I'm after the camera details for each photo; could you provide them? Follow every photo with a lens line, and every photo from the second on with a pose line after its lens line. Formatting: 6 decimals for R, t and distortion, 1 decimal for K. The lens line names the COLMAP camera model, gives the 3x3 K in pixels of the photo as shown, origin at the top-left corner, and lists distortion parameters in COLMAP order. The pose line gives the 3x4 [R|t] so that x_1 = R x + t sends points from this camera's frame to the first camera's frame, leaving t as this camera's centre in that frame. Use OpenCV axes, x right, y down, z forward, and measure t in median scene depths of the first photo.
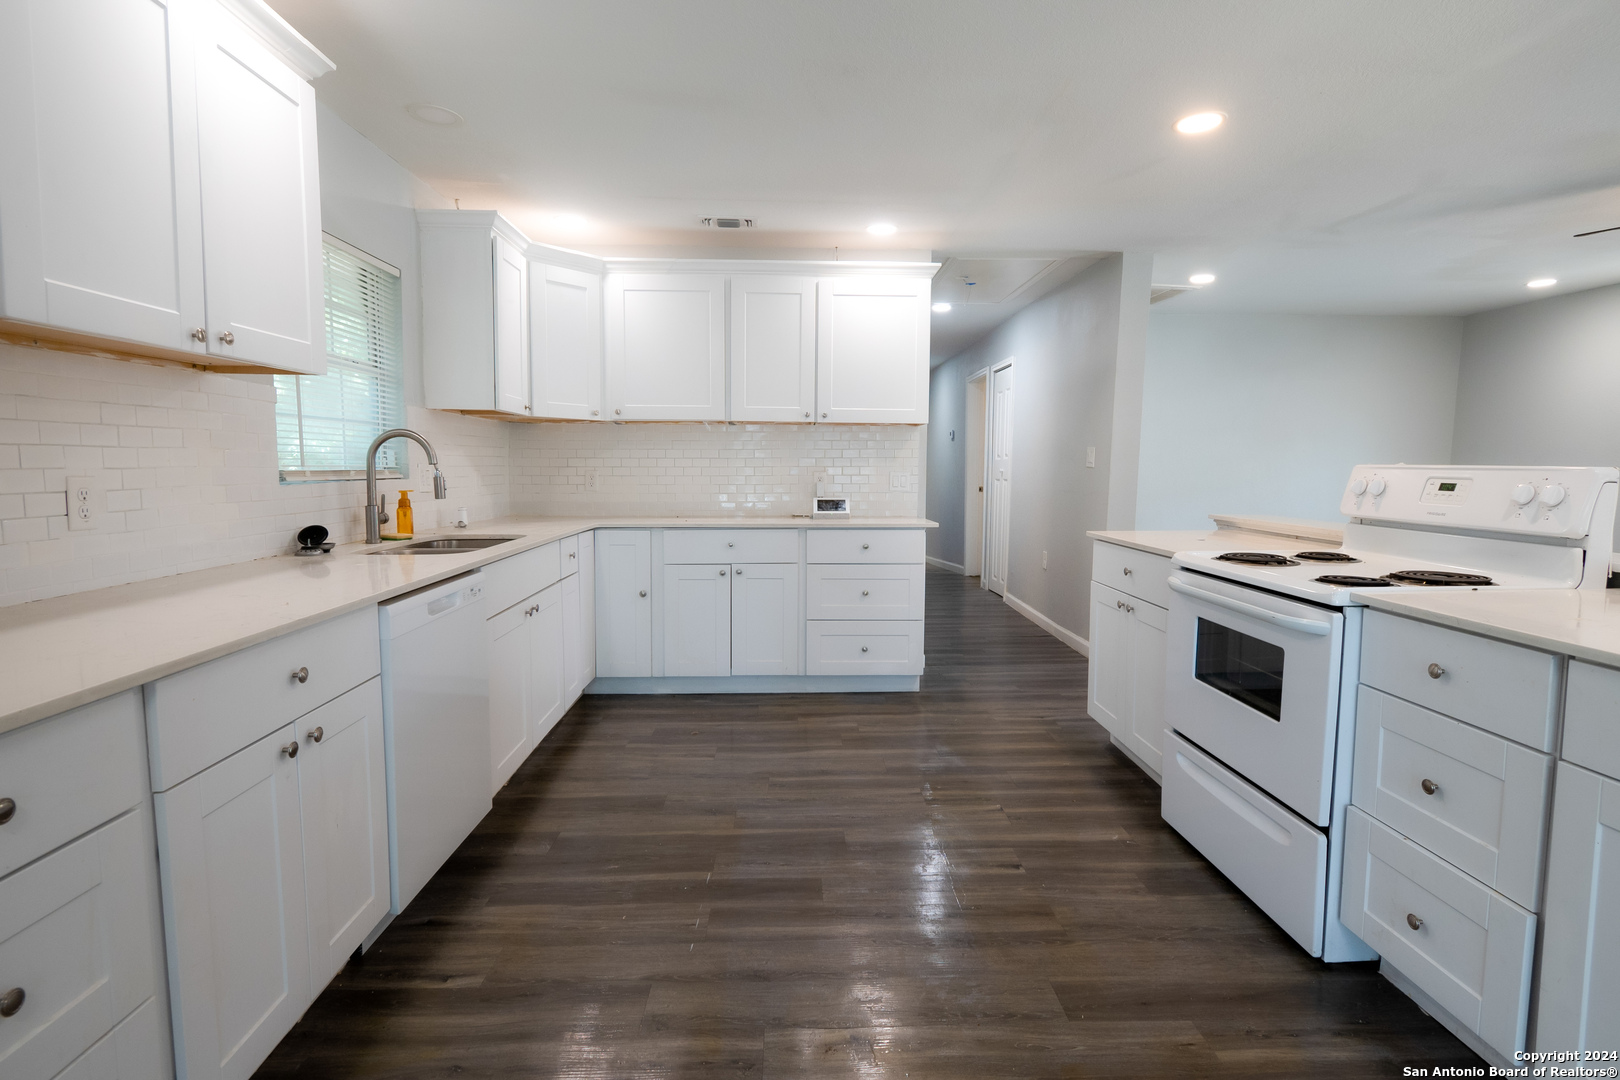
lens RADIAL K [[802.7, 0, 819.1], [0, 802.7, 536.0], [0, 0, 1]] dist [0.006397, -0.005522]
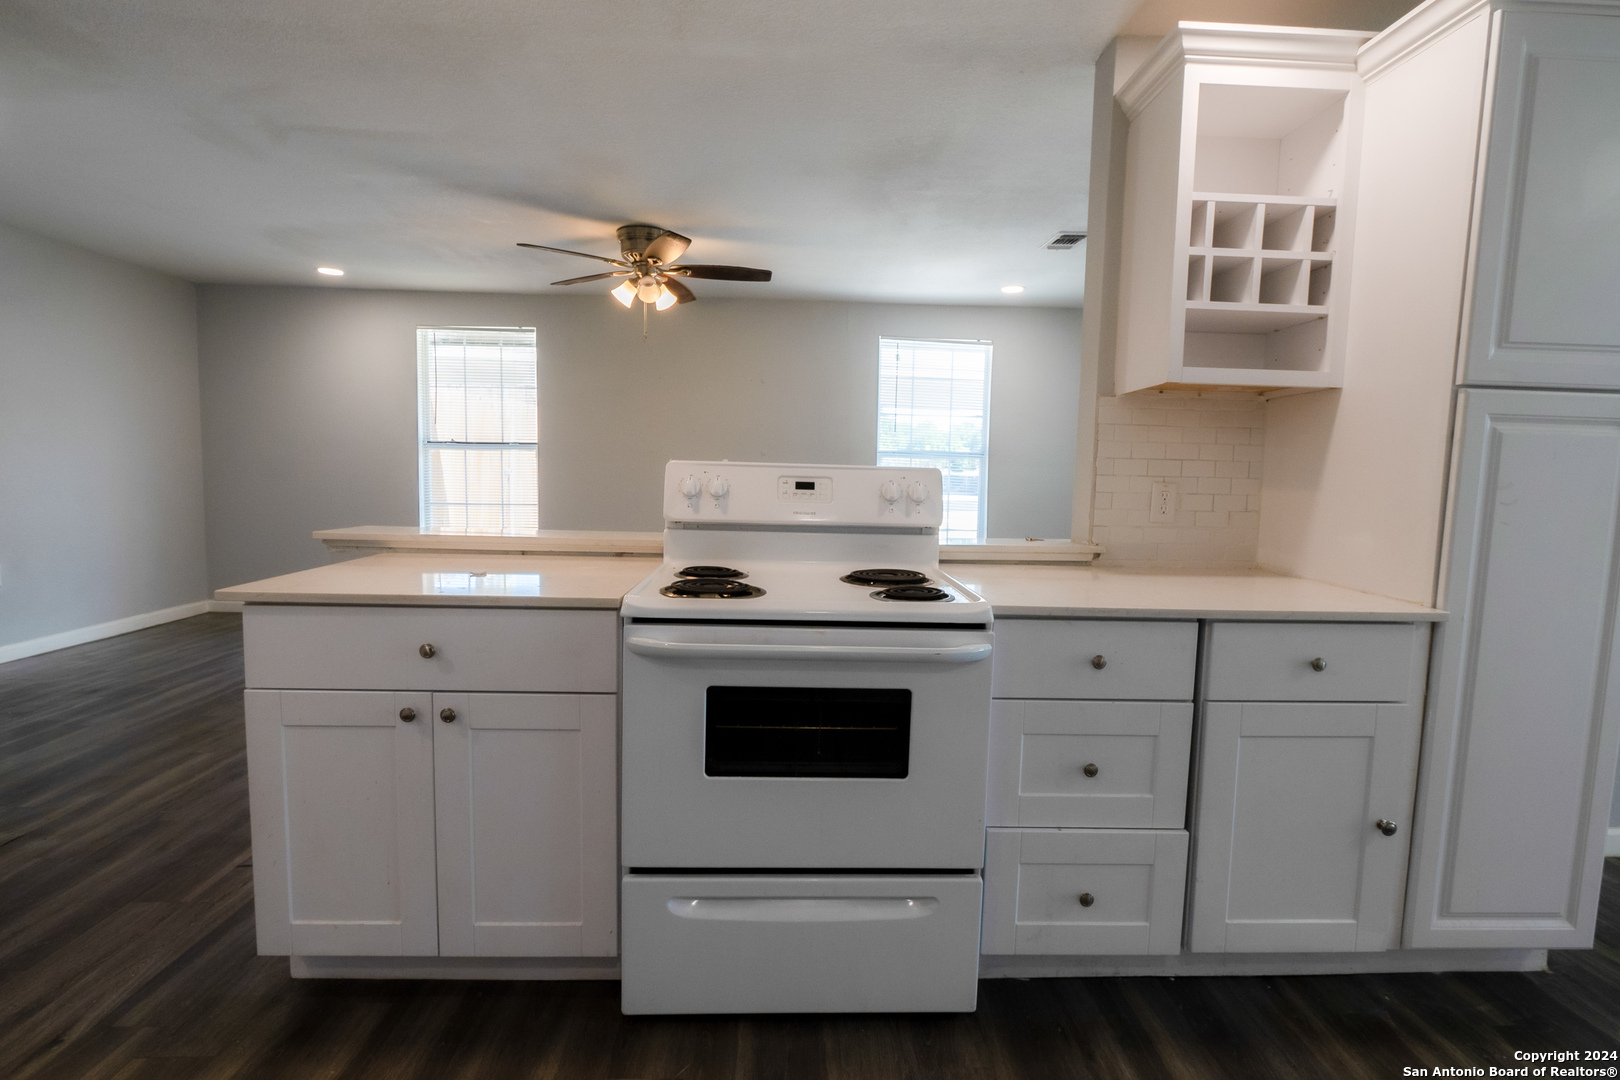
lens RADIAL K [[733.9, 0, 812.9], [0, 733.9, 527.2], [0, 0, 1]] dist [0.007035, -0.001691]
pose [[0.014027, -0.086424, 0.996160, -0.139357], [0.068247, 0.994017, 0.085278, -0.085268], [-0.997570, 0.066788, 0.019841, 0.954716]]
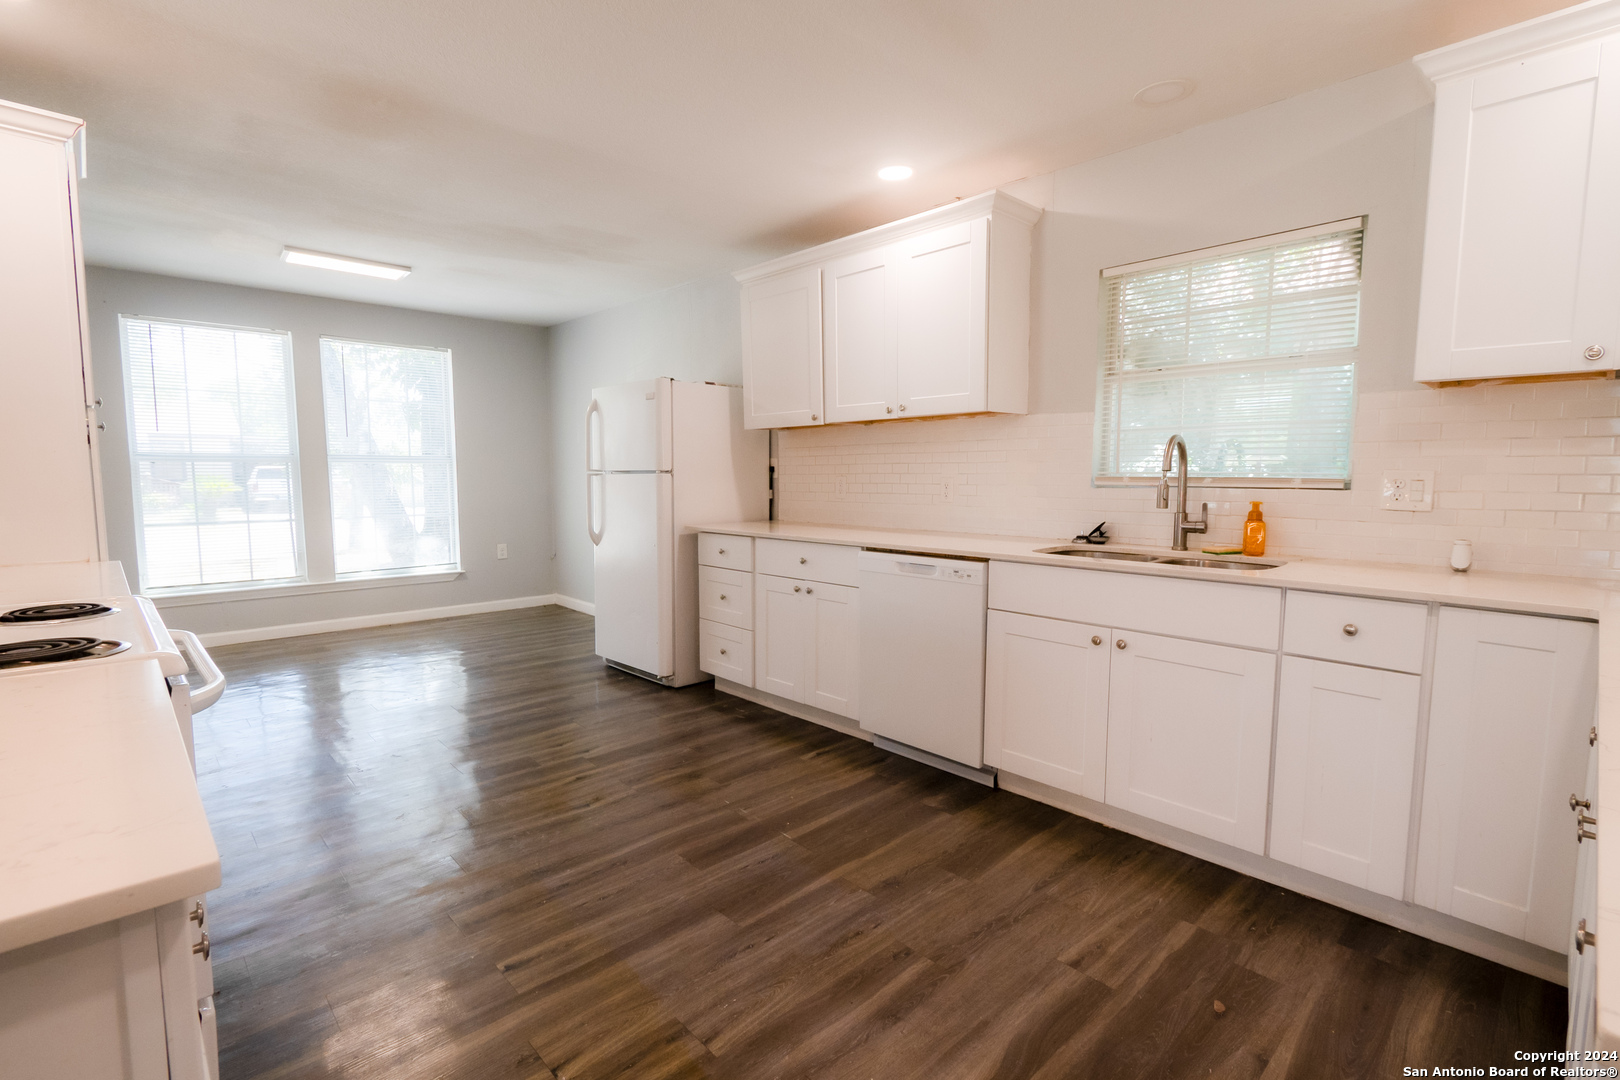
lens RADIAL K [[733.9, 0, 811.1], [0, 733.9, 534.9], [0, 0, 1]] dist [0.007035, -0.001691]
pose [[-0.753229, 0.053589, -0.655572, 0.504729], [-0.060490, 0.986809, 0.150166, -0.154049], [0.654972, 0.152765, -0.740051, 1.769997]]
